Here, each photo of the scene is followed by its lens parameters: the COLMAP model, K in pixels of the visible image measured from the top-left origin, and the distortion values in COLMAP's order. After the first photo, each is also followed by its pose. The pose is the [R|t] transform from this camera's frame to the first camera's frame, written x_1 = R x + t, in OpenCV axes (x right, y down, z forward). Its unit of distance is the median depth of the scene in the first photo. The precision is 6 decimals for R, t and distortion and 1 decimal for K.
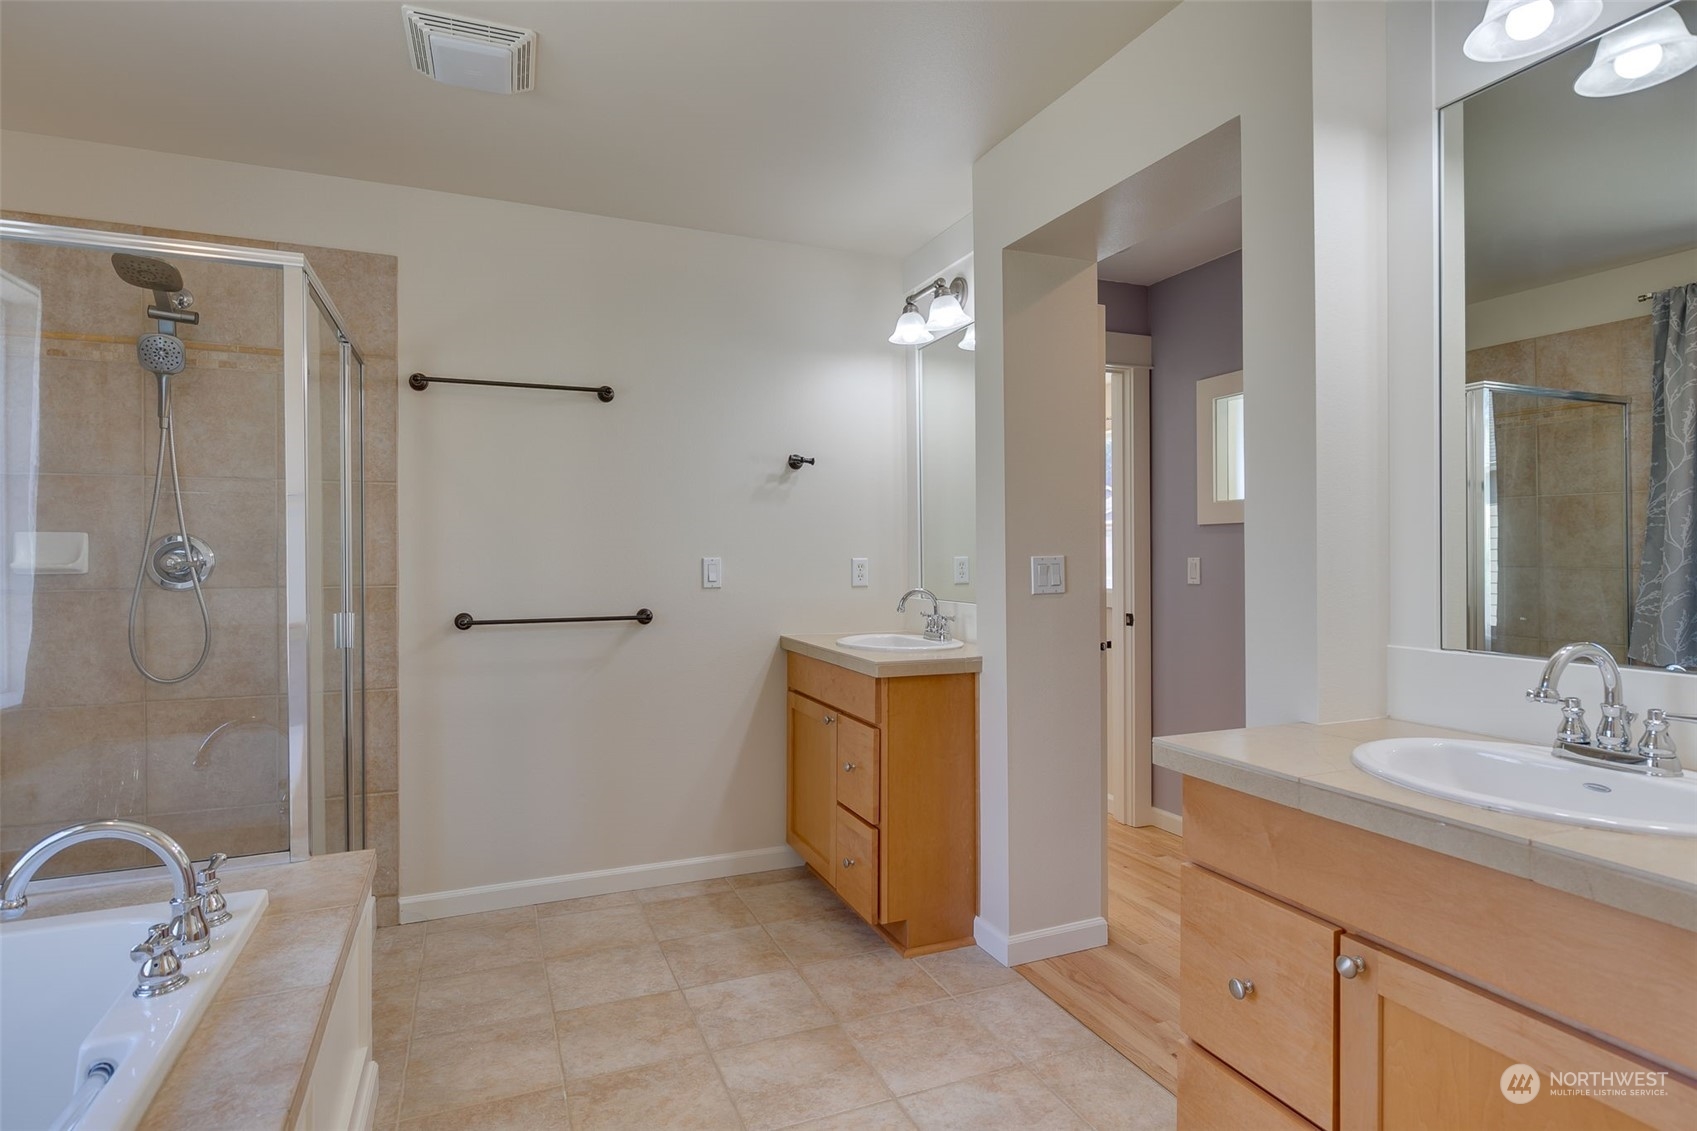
lens RADIAL K [[909.2, 0, 851.4], [0, 909.2, 563.3], [0, 0, 1]] dist [0.006537, 0.001179]
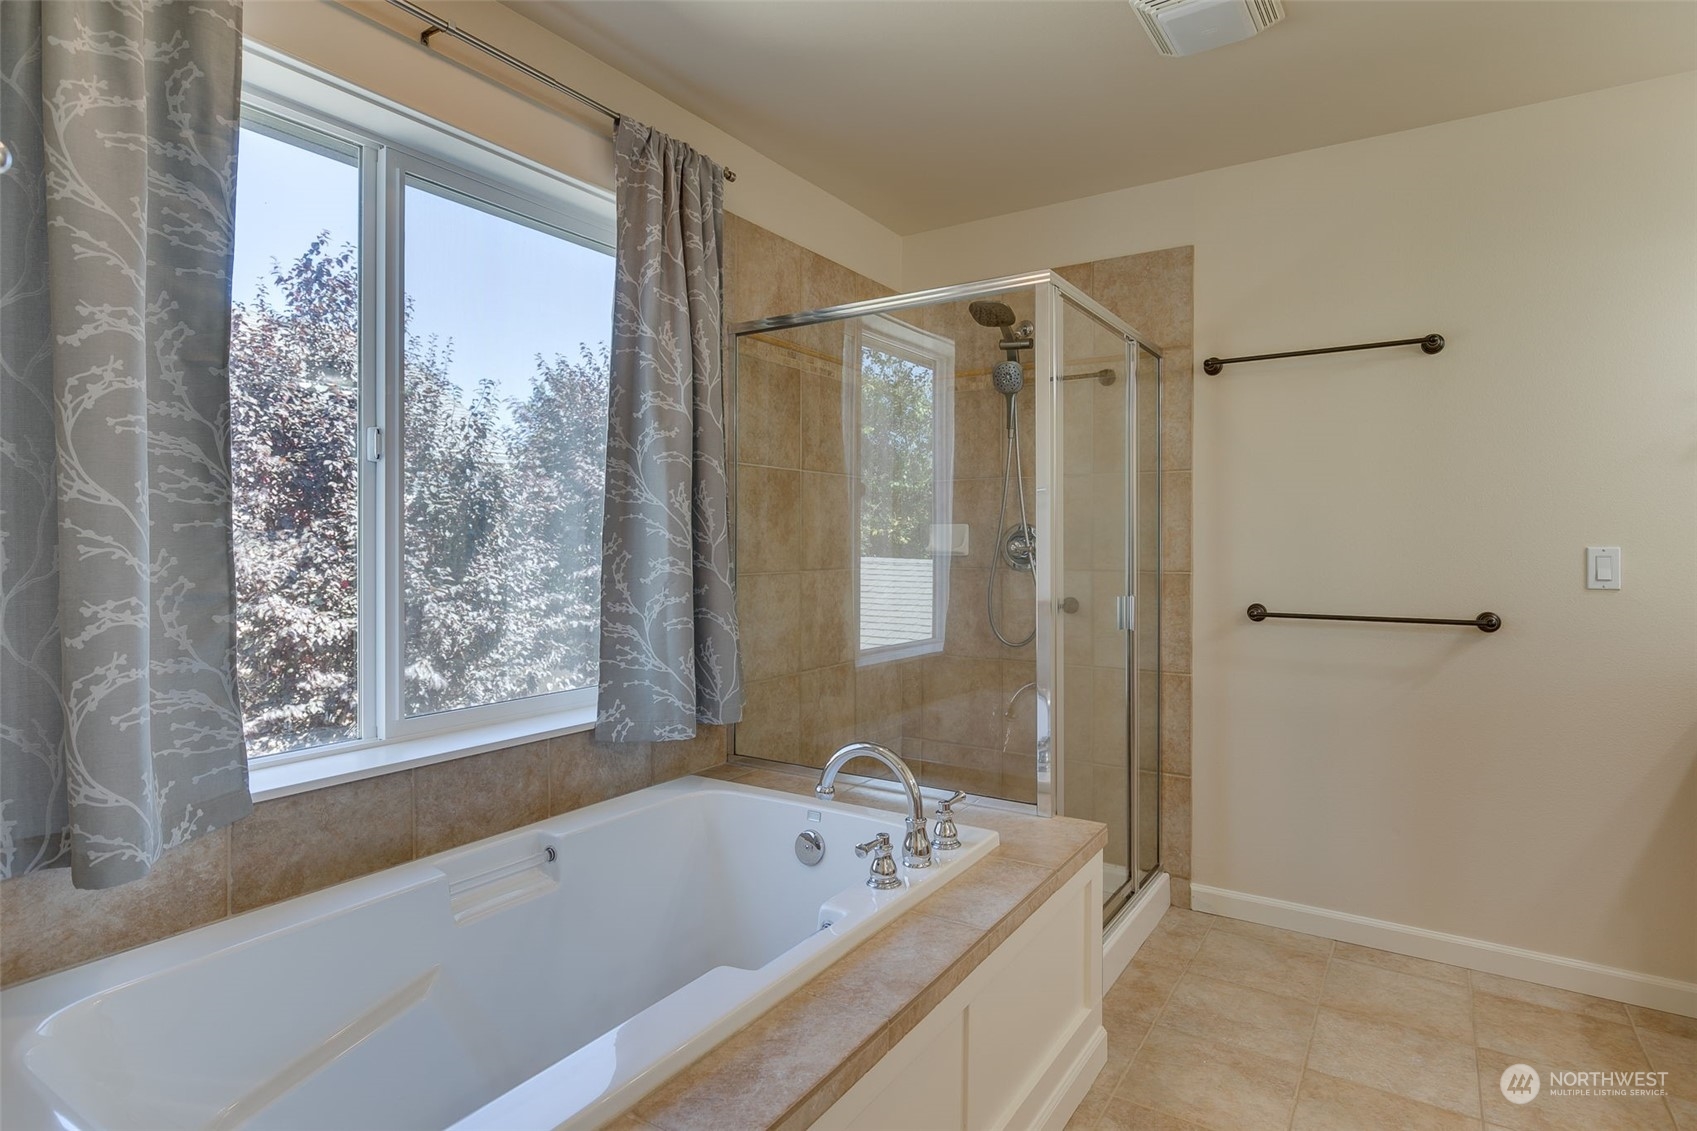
lens RADIAL K [[909.2, 0, 849.5], [0, 909.2, 550.6], [0, 0, 1]] dist [0.006537, 0.001179]
pose [[0.559751, 0.010451, -0.828595, 0.124024], [-0.011229, 0.999924, 0.005026, -0.000422], [0.828585, 0.006491, 0.559826, 0.125069]]
